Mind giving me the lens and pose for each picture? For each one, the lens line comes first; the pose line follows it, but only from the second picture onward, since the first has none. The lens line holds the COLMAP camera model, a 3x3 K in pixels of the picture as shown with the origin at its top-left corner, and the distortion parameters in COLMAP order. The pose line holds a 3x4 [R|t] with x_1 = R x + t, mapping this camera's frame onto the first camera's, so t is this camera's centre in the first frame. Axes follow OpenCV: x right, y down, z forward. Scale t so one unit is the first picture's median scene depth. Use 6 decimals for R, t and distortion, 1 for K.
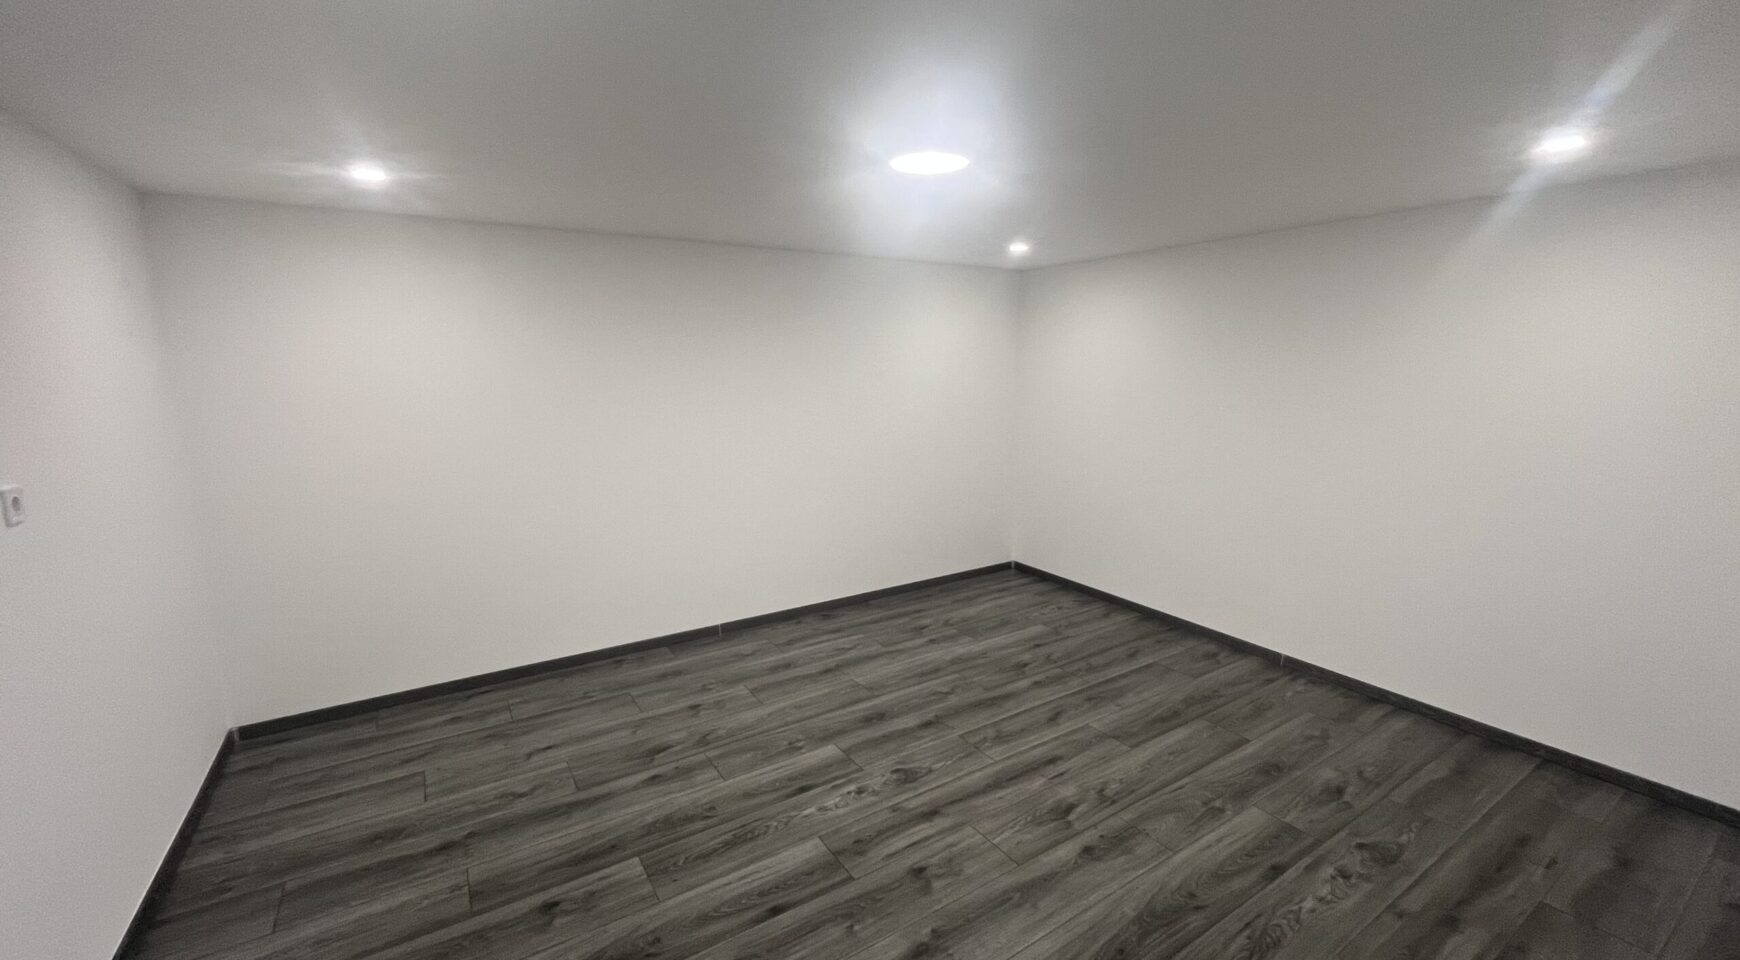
lens RADIAL K [[701.9, 0, 874.1], [0, 701.9, 466.6], [0, 0, 1]] dist [-0.002882, 0.000349]
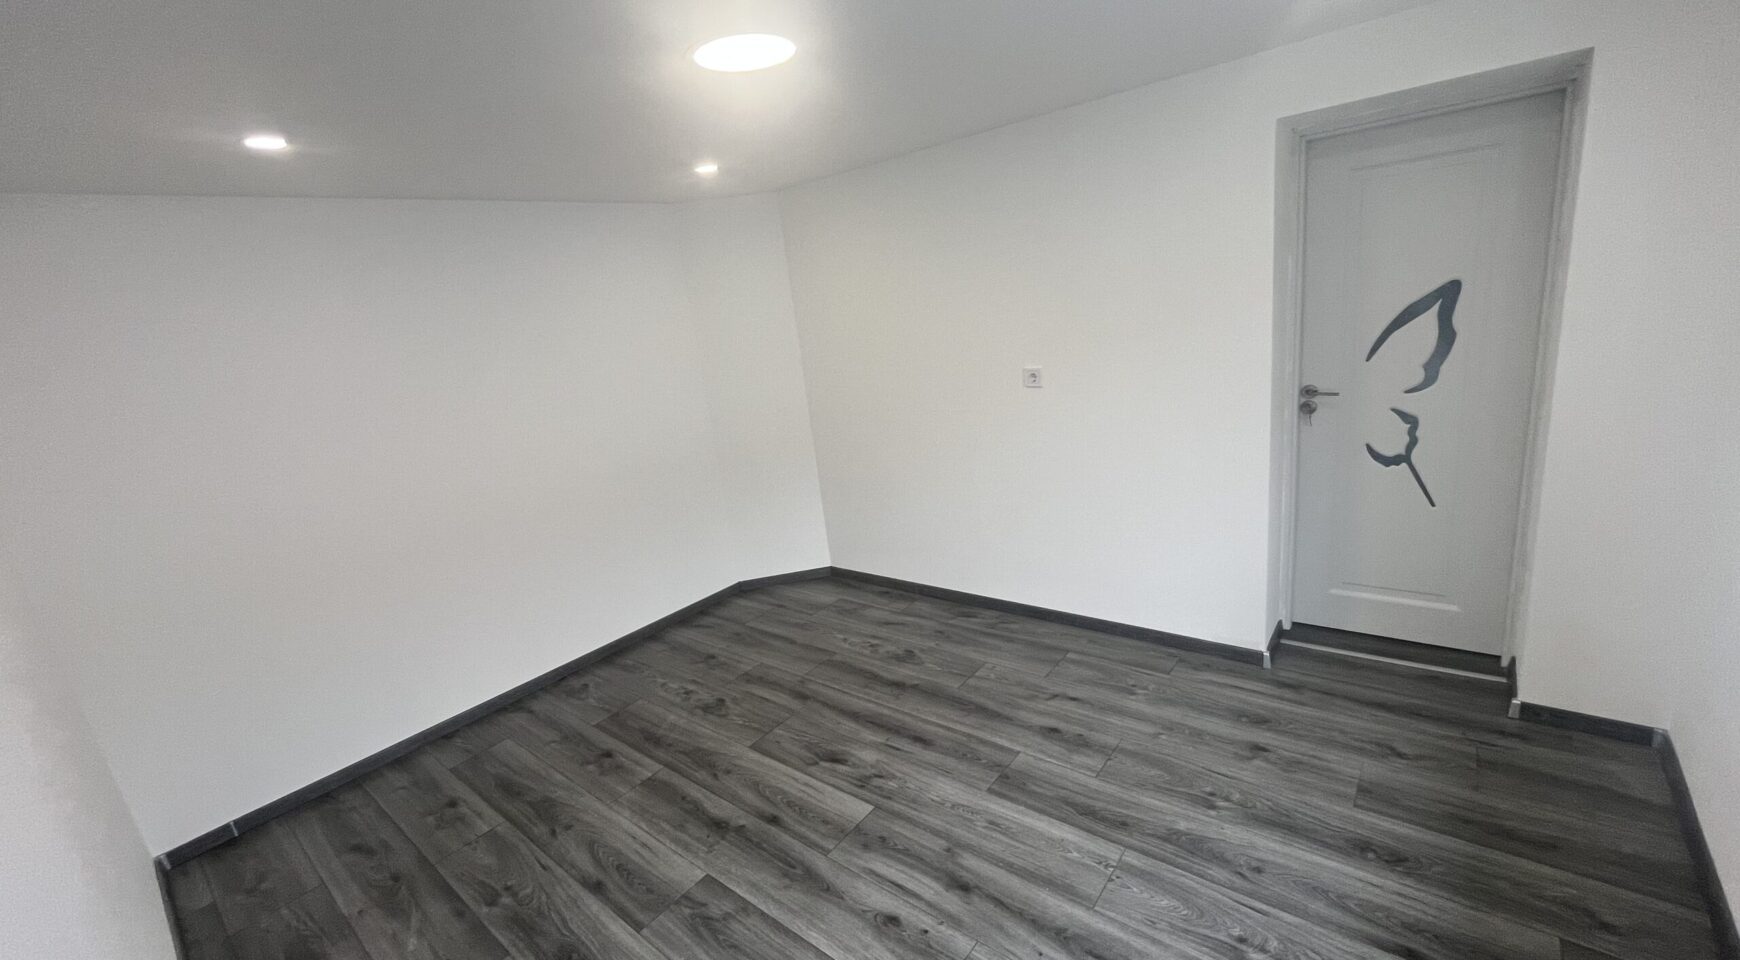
lens RADIAL K [[701.9, 0, 866.5], [0, 701.9, 488.7], [0, 0, 1]] dist [-0.002882, 0.000349]
pose [[0.290210, 0.203496, -0.935076, 1.106782], [-0.021703, 0.978277, 0.206162, -0.093836], [0.956717, -0.039536, 0.288322, 0.742138]]
